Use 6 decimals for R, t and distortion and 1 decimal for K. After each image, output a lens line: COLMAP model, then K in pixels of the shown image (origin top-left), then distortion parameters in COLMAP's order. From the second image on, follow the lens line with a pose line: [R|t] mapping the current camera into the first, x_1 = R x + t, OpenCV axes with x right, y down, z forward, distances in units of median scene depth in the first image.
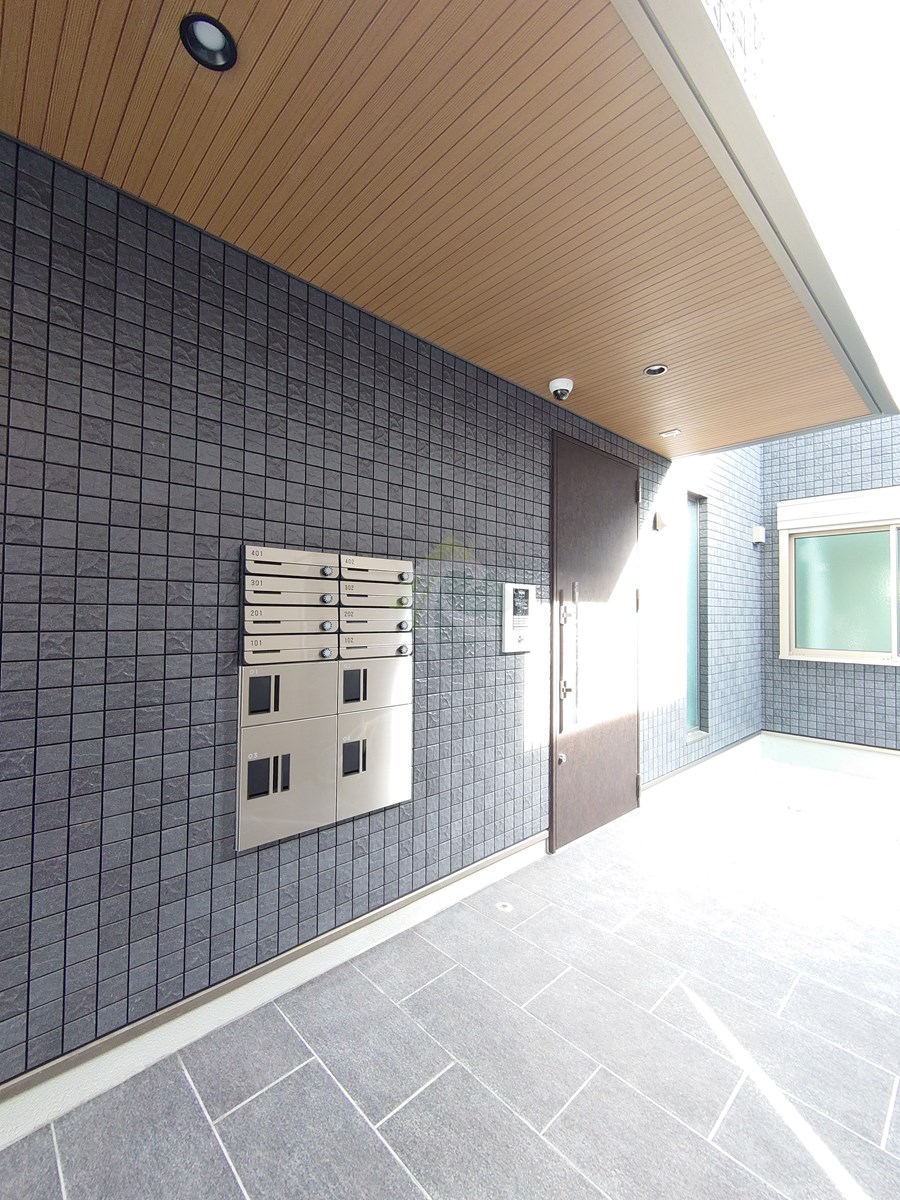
lens RADIAL K [[519.7, 0, 450.0], [0, 519.7, 600.0], [0, 0, 1]] dist [0.000255, -0.000979]
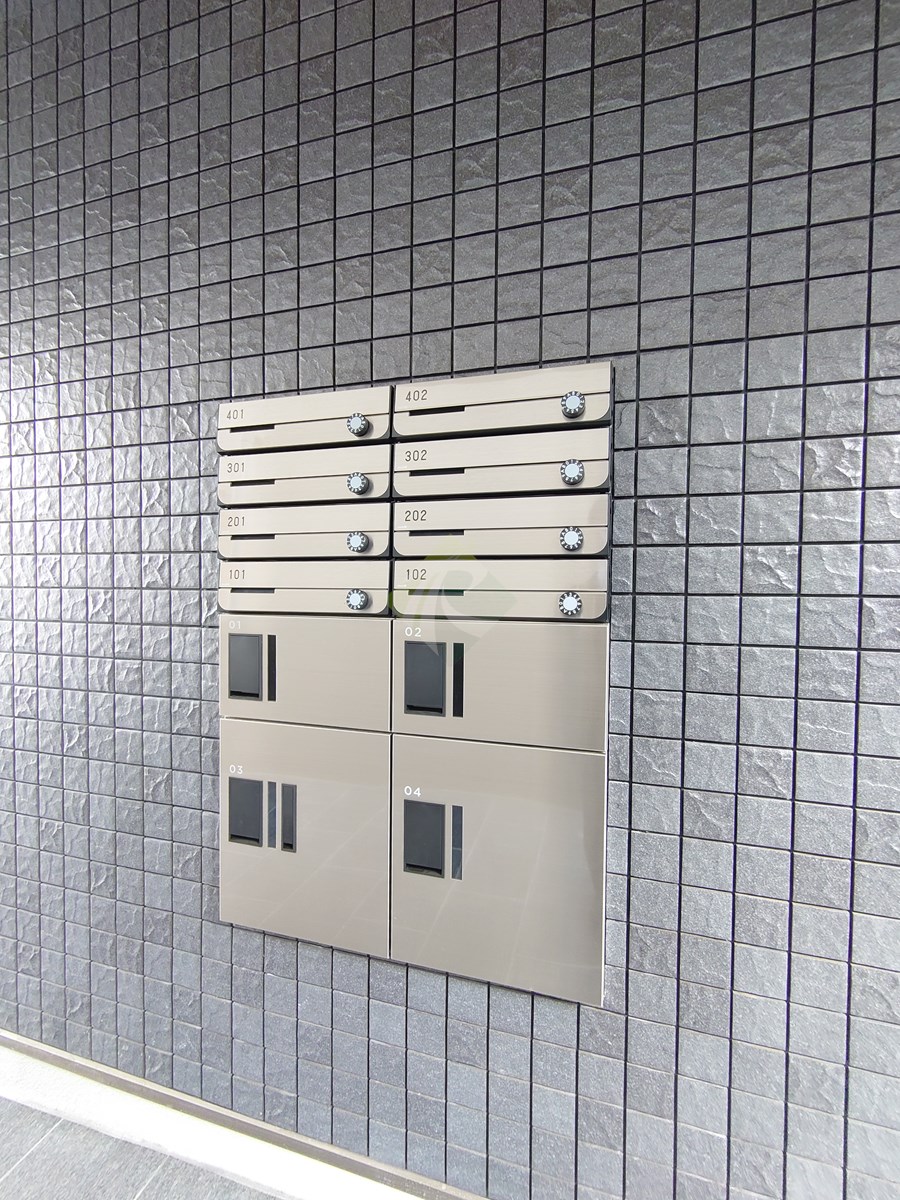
lens RADIAL K [[481.6, 0, 450.0], [0, 481.6, 600.0], [0, 0, 1]] dist [0.003044, 0.000153]
pose [[0.518863, 0.015200, -0.854722, 0.177678], [0.018864, 0.999395, 0.029224, 0.089506], [0.854649, -0.031286, 0.518263, 0.829503]]
